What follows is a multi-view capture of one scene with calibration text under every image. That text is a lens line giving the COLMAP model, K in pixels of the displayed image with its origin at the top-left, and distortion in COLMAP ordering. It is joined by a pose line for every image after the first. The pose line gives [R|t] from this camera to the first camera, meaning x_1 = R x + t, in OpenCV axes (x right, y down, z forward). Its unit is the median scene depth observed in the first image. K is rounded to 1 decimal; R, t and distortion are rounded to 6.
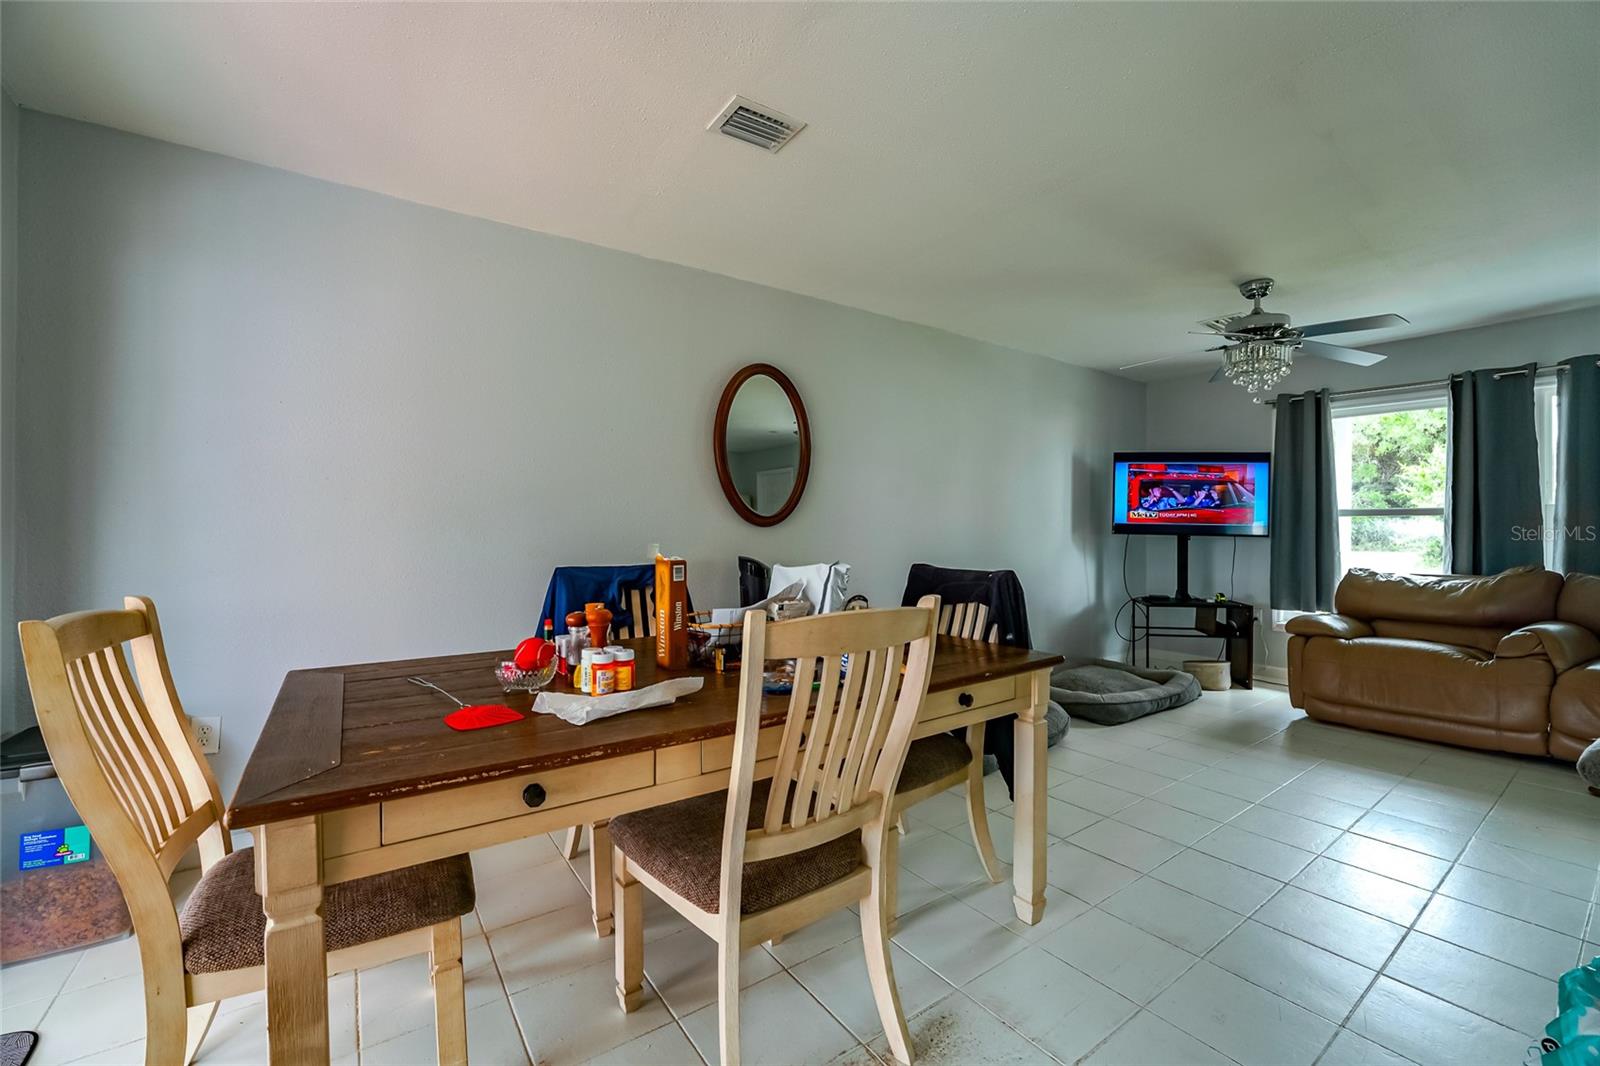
lens RADIAL K [[652.0, 0, 800.0], [0, 652.0, 533.0], [0, 0, 1]] dist [-0.026783, 0.000431]
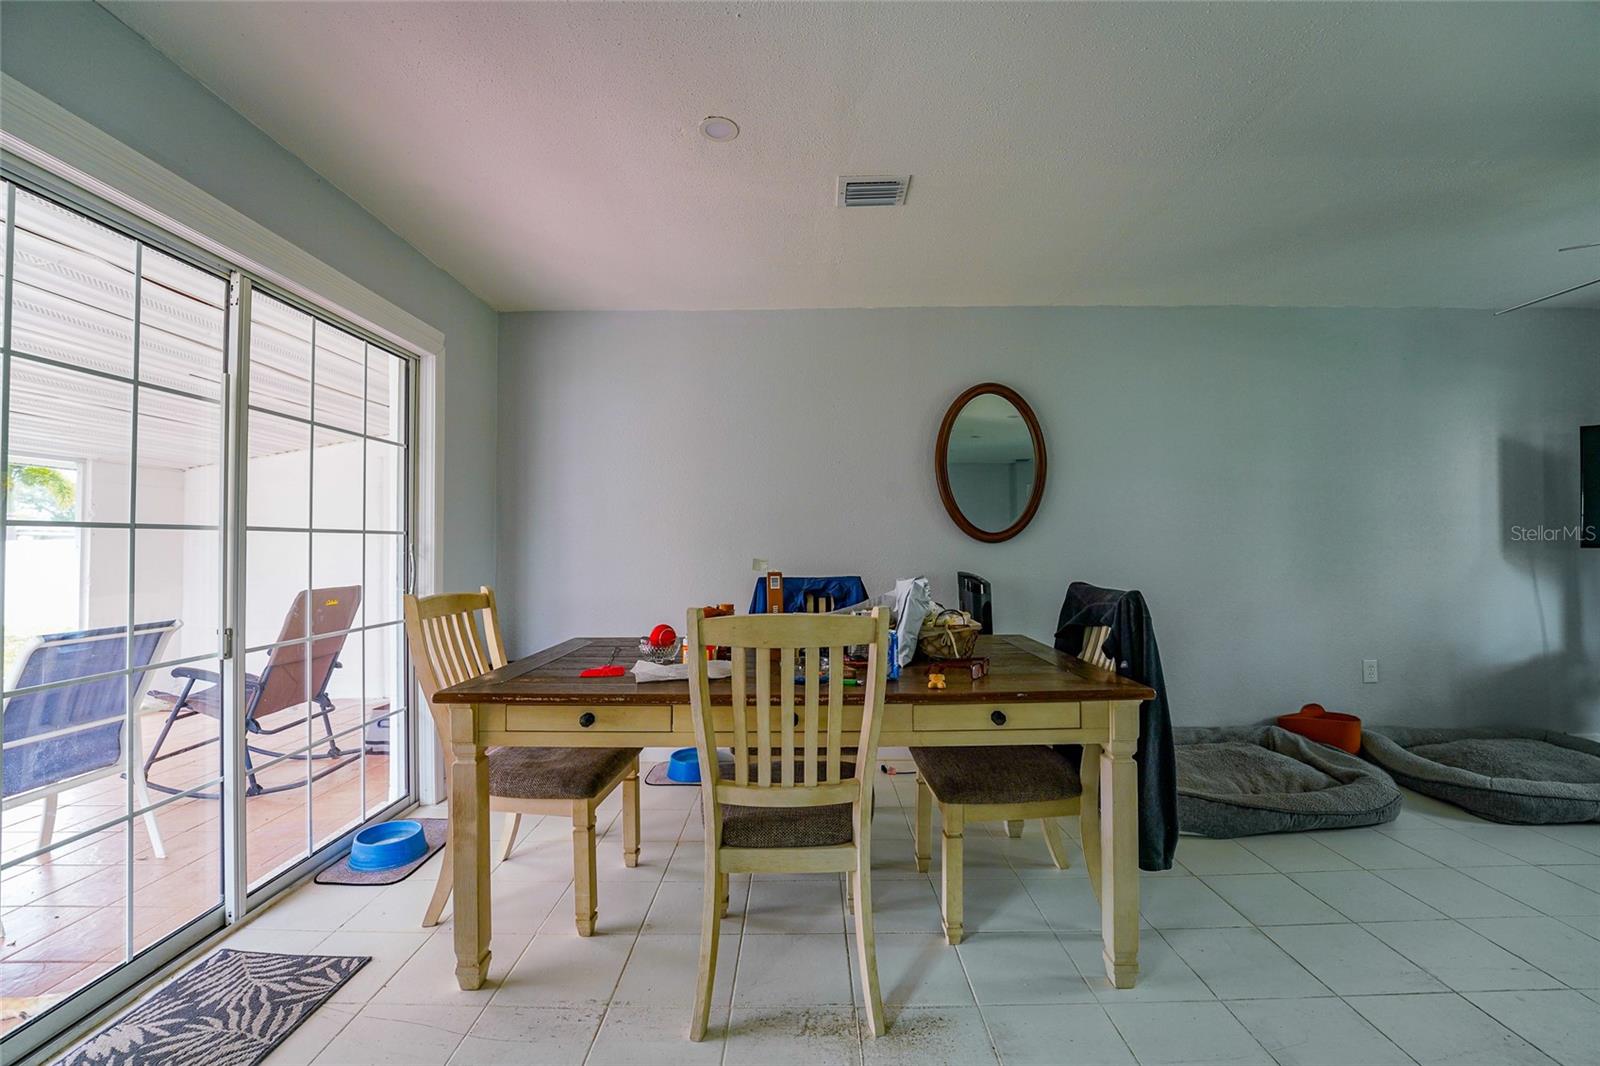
lens RADIAL K [[652.0, 0, 800.0], [0, 652.0, 533.0], [0, 0, 1]] dist [-0.026783, 0.000431]
pose [[0.814566, -0.017377, -0.579810, 0.502296], [0.003485, 0.999680, -0.025064, -0.001464], [0.580060, 0.018395, 0.814366, 0.009817]]
